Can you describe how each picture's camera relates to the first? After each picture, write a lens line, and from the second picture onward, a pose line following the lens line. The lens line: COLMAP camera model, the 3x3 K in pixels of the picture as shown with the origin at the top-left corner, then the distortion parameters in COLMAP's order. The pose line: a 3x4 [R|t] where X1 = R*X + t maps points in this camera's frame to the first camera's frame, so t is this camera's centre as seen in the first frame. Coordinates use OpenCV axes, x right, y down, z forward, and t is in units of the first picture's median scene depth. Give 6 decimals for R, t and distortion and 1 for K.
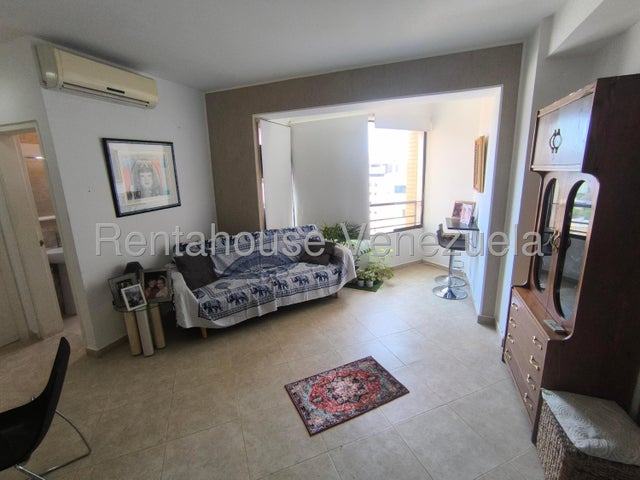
lens RADIAL K [[291.7, 0, 321.3], [0, 291.7, 234.4], [0, 0, 1]] dist [-0.030551, 0.016409]
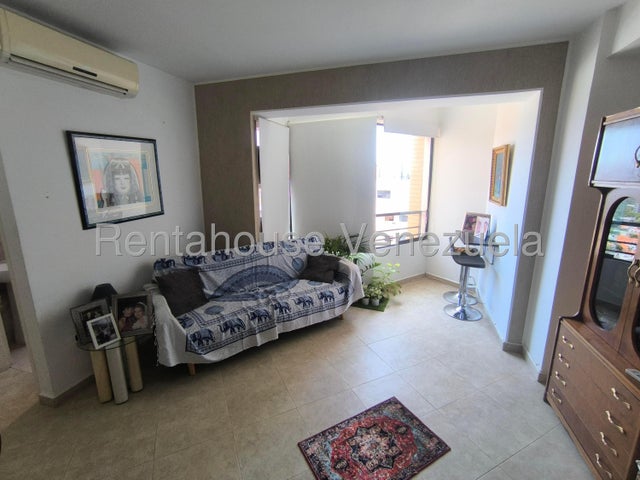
lens RADIAL K [[291.7, 0, 321.3], [0, 291.7, 234.4], [0, 0, 1]] dist [-0.030551, 0.016409]
pose [[0.997634, 0.012552, 0.067599, -0.088971], [-0.011807, 0.999865, -0.011416, -0.038948], [-0.067733, 0.010591, 0.997647, 0.134771]]
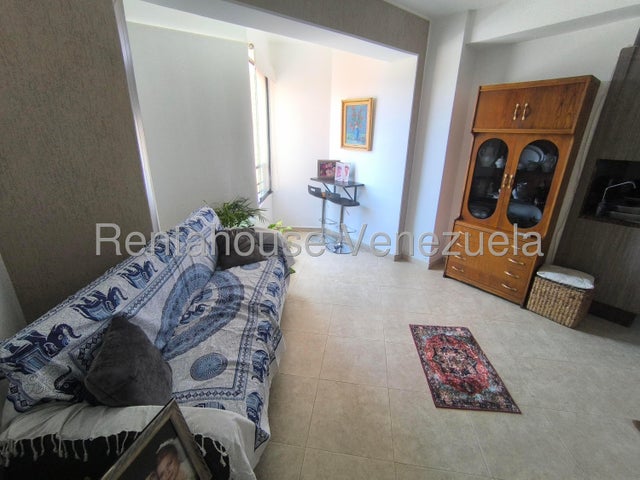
lens RADIAL K [[291.7, 0, 321.3], [0, 291.7, 234.4], [0, 0, 1]] dist [-0.030551, 0.016409]
pose [[0.502452, -0.248941, 0.827992, -0.583967], [0.148426, 0.968272, 0.201047, -0.090587], [-0.851770, 0.021879, 0.523459, 0.614578]]
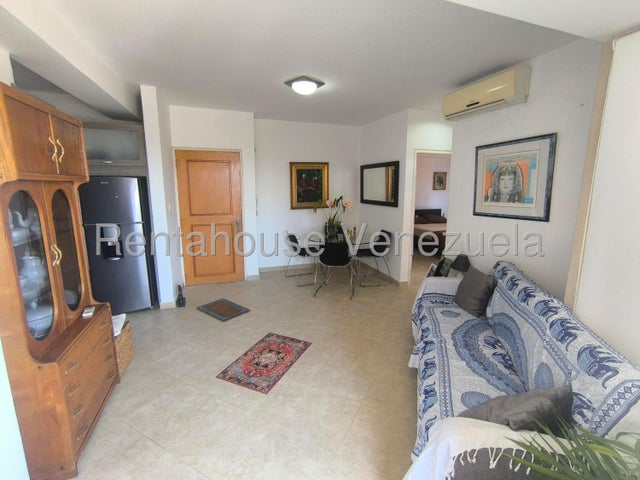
lens RADIAL K [[293.7, 0, 321.5], [0, 293.7, 233.7], [0, 0, 1]] dist [-0.041521, 0.025073]
pose [[-0.760742, 0.130940, -0.635710, 0.437528], [-0.121505, 0.933394, 0.337658, -0.271626], [0.637580, 0.334113, -0.694161, 1.280091]]
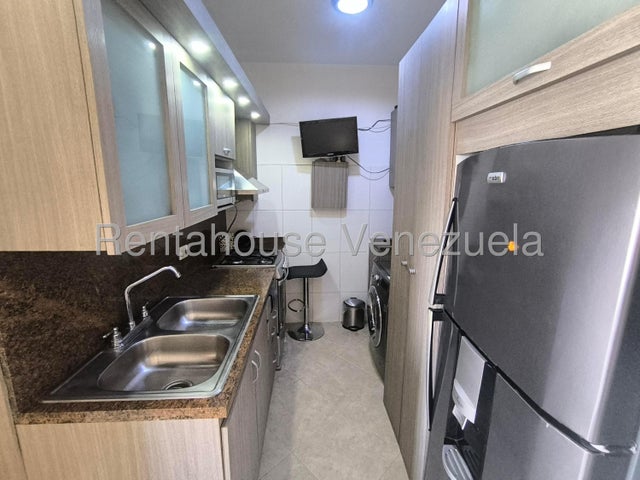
lens RADIAL K [[293.7, 0, 321.5], [0, 293.7, 233.7], [0, 0, 1]] dist [-0.041521, 0.025073]
pose [[-0.392825, -0.142102, 0.908568, 0.174309], [0.204561, 0.949734, 0.236983, -0.032598], [-0.896573, 0.278950, -0.344011, 0.198518]]
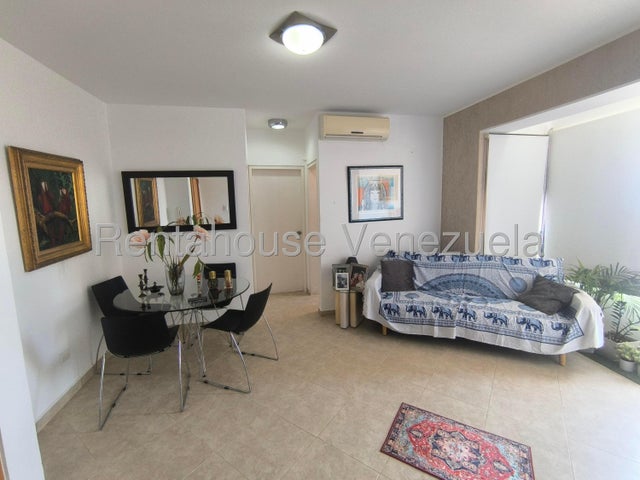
lens RADIAL K [[293.7, 0, 321.5], [0, 293.7, 233.7], [0, 0, 1]] dist [-0.041521, 0.025073]
pose [[0.544720, 0.119159, -0.830109, 0.346832], [-0.173922, 0.984384, 0.027177, -0.019569], [0.820385, 0.129570, 0.556938, 0.103995]]
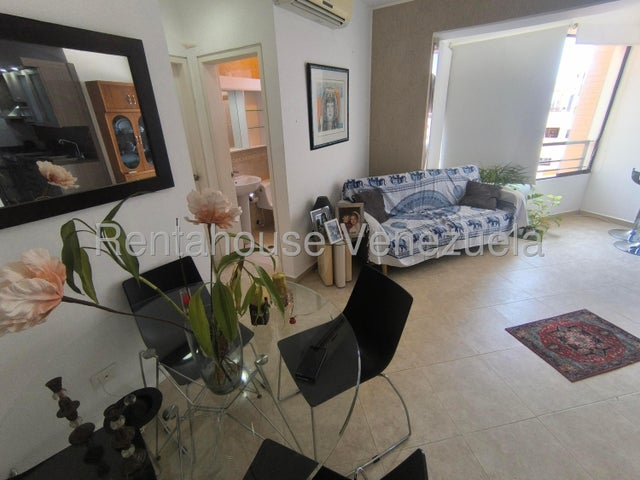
lens RADIAL K [[293.7, 0, 321.5], [0, 293.7, 233.7], [0, 0, 1]] dist [-0.041521, 0.025073]
pose [[0.982248, 0.063972, -0.176340, -0.426046], [-0.030640, 0.982143, 0.185625, 0.030207], [0.185066, -0.176927, 0.966668, -0.006093]]
